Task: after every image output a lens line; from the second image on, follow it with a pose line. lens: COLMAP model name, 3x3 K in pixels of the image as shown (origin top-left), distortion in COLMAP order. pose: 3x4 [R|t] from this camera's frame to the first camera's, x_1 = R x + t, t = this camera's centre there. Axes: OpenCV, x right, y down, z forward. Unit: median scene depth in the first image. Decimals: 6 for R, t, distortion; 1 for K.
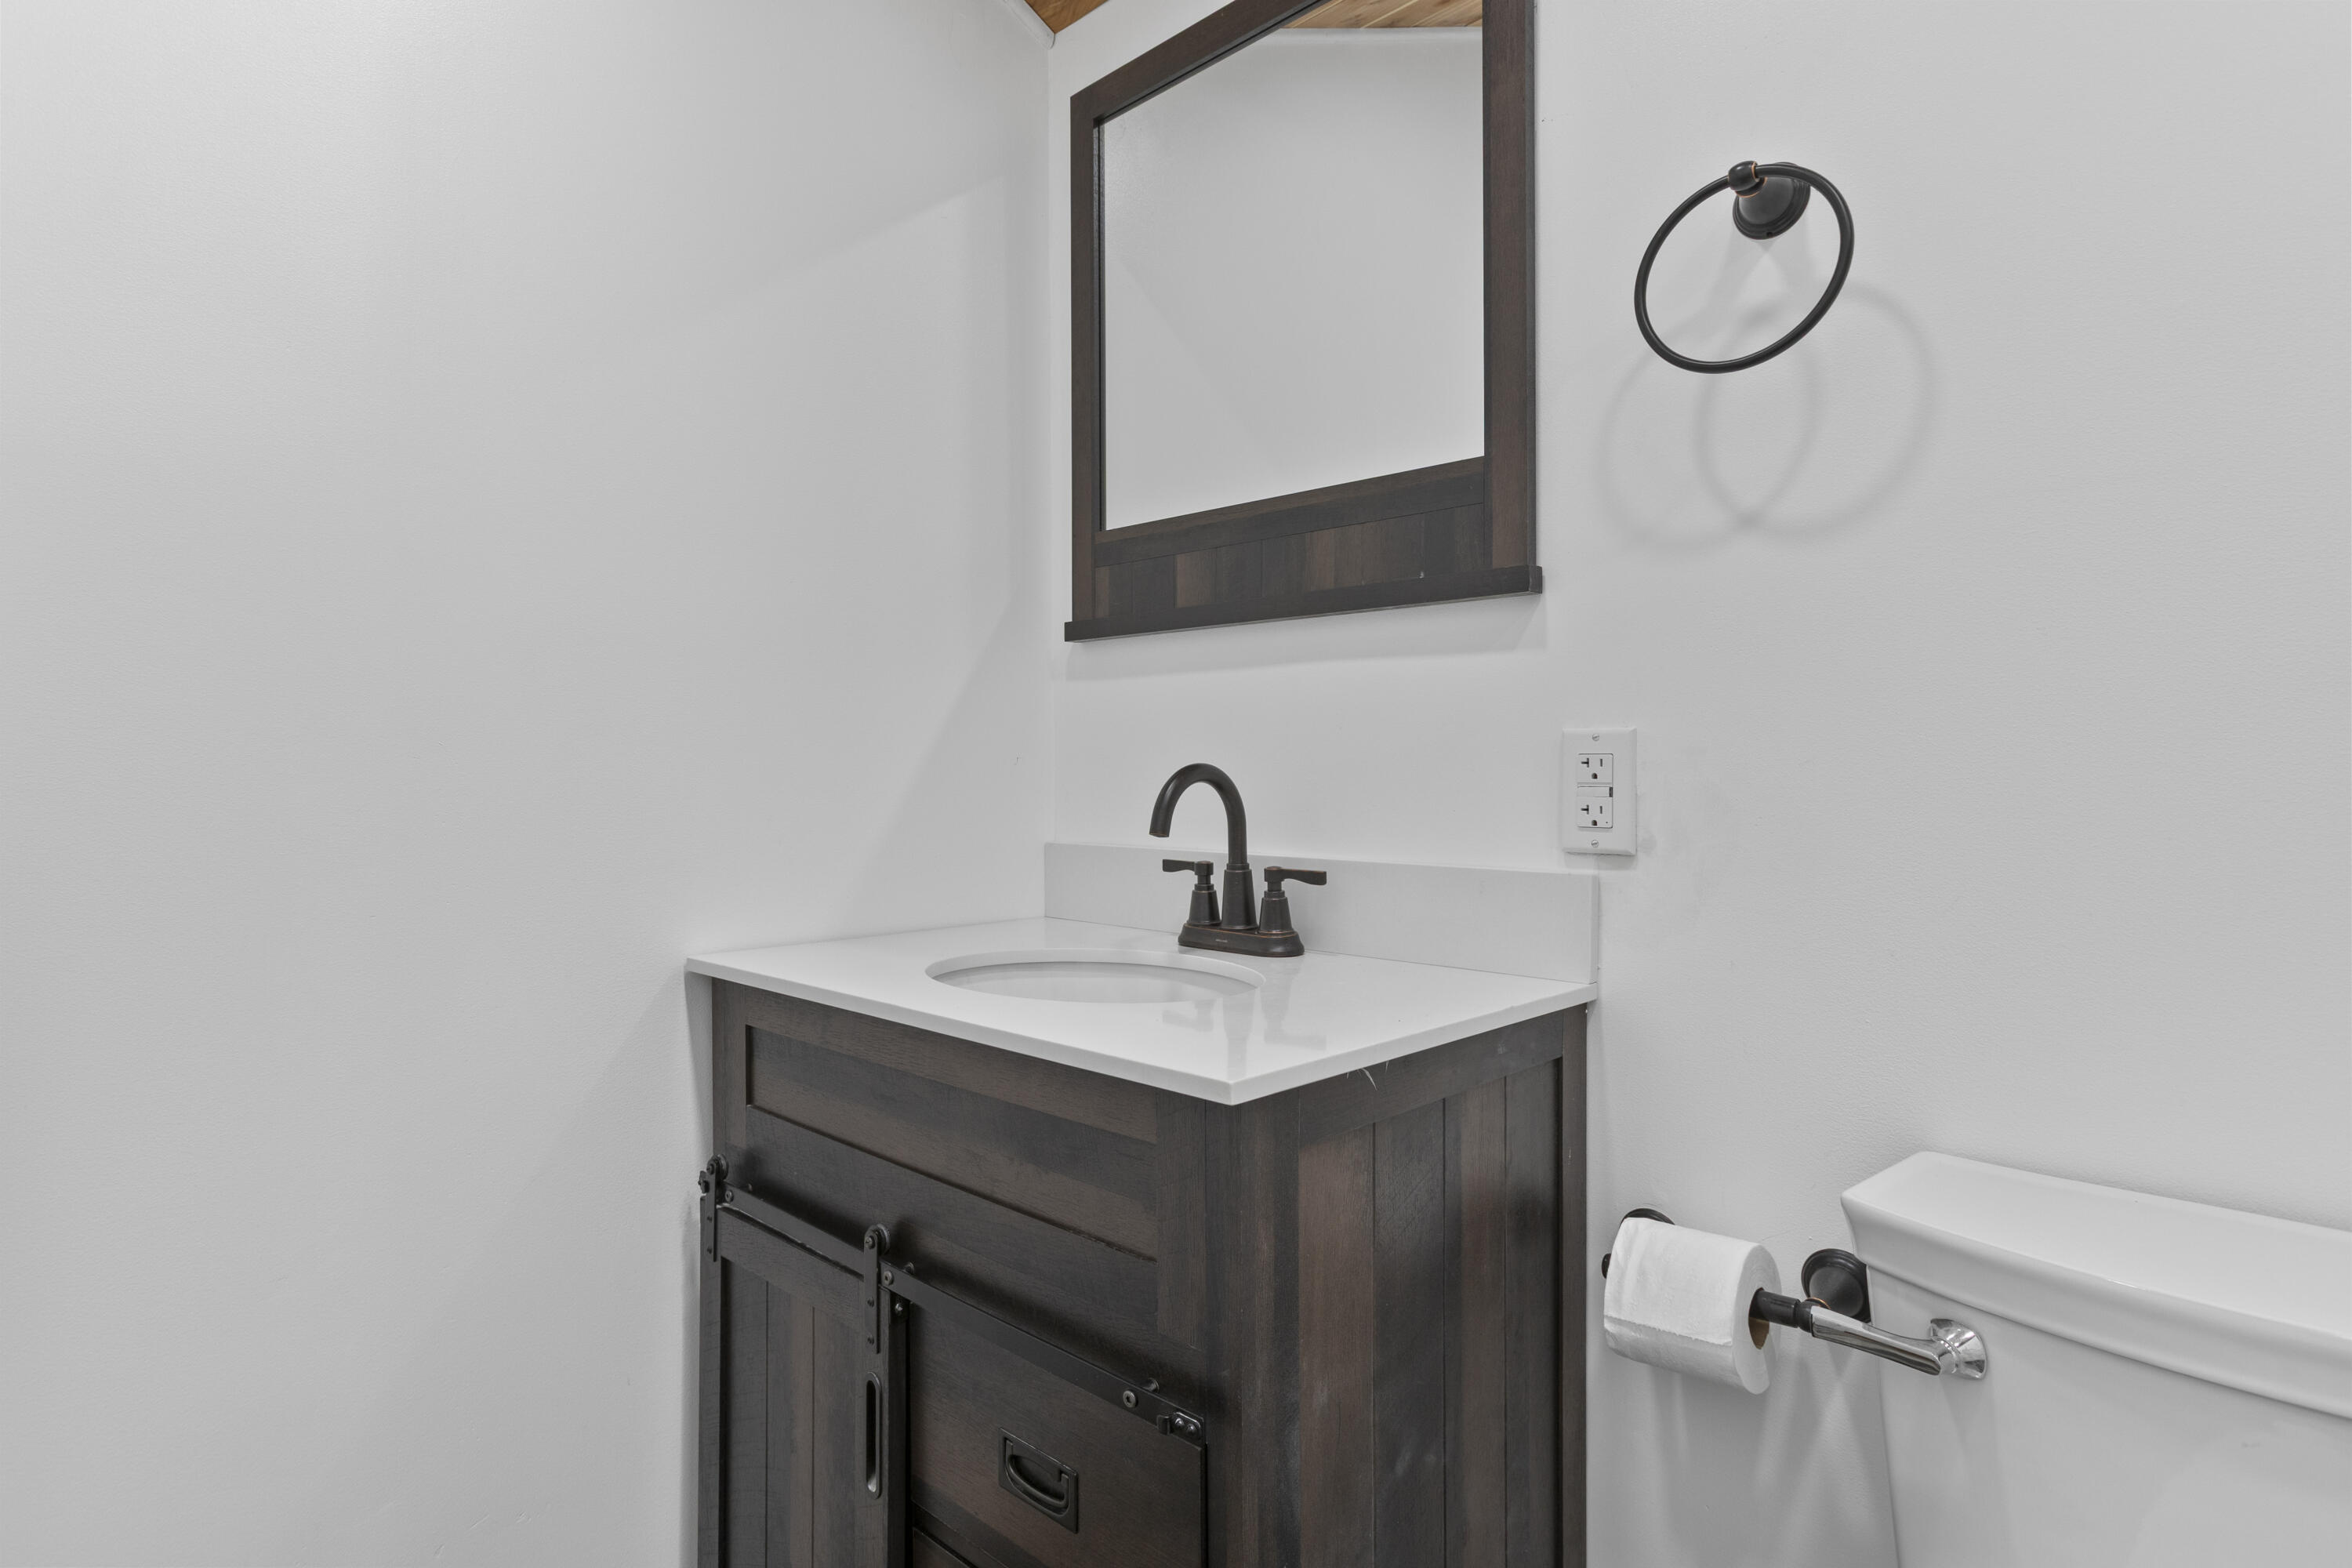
lens RADIAL K [[1246.1, 0, 1175.1], [0, 1246.1, 776.5], [0, 0, 1]] dist [0.001115, 0.000218]
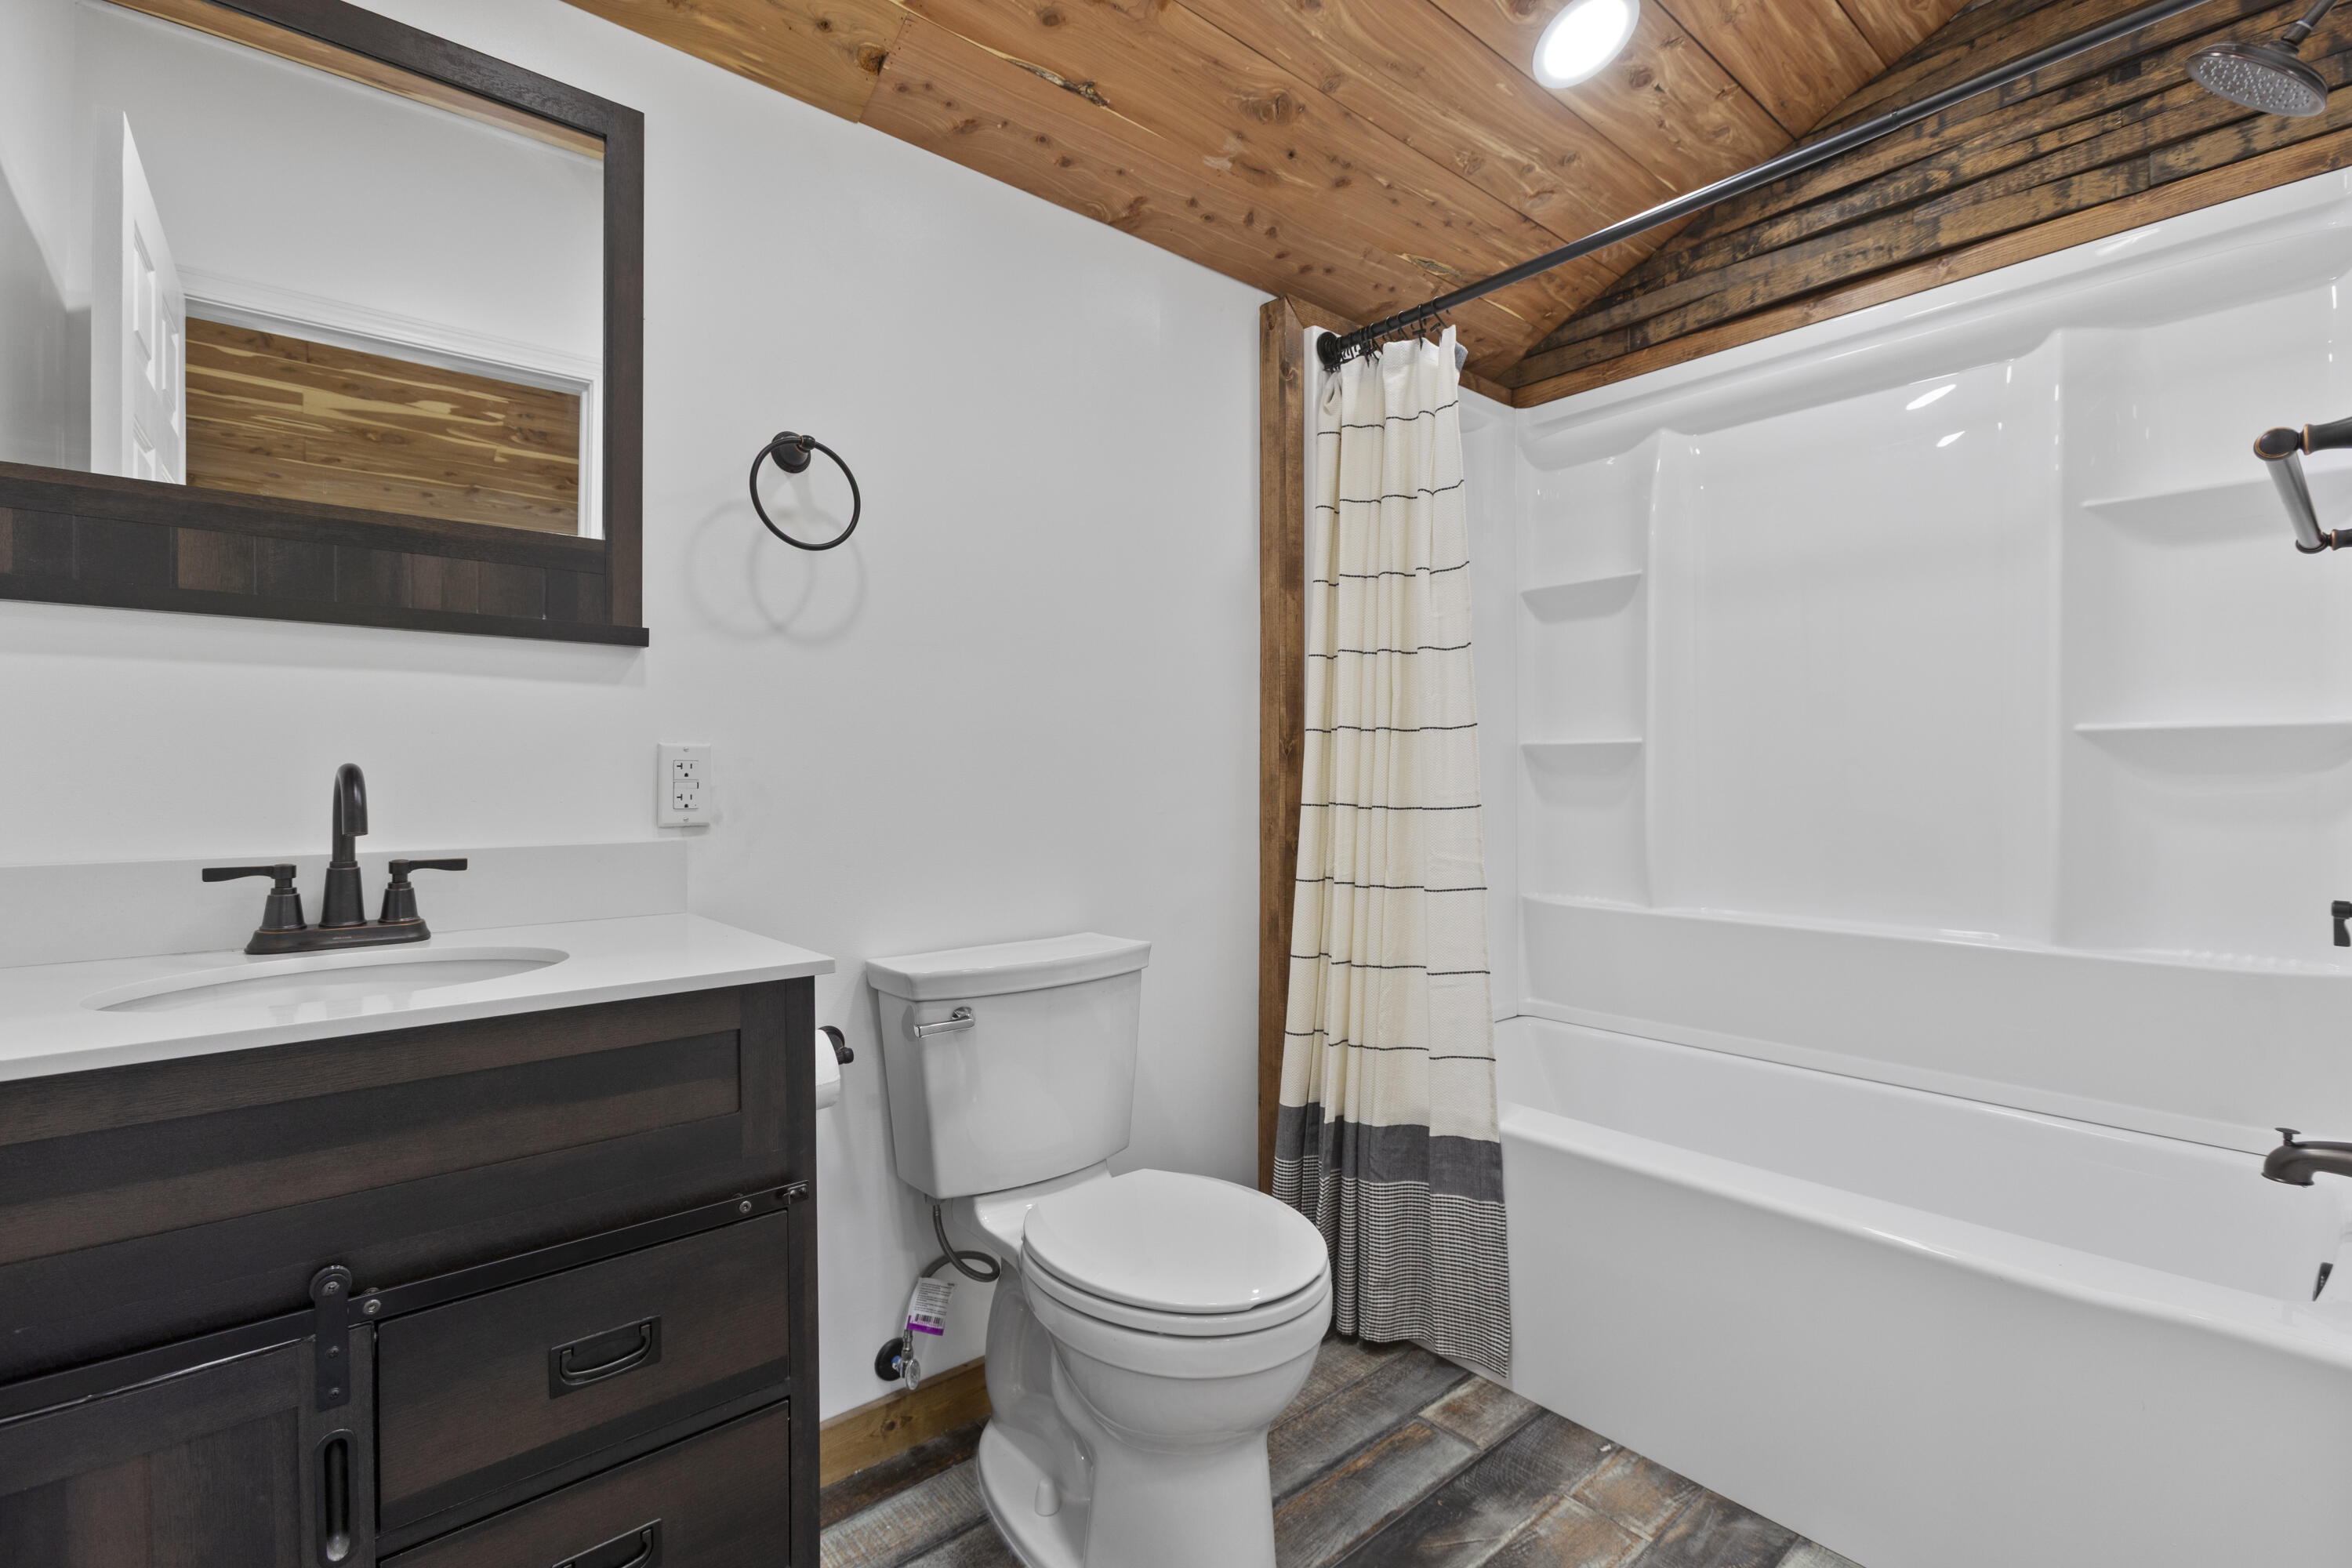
lens RADIAL K [[1045.9, 0, 1165.0], [0, 1045.9, 786.2], [0, 0, 1]] dist [-0.000521, 0.001210]
pose [[0.093203, -0.005673, 0.995631, -0.849823], [0.011122, 0.999927, 0.004657, 0.013448], [-0.995585, 0.010639, 0.093259, 0.292718]]
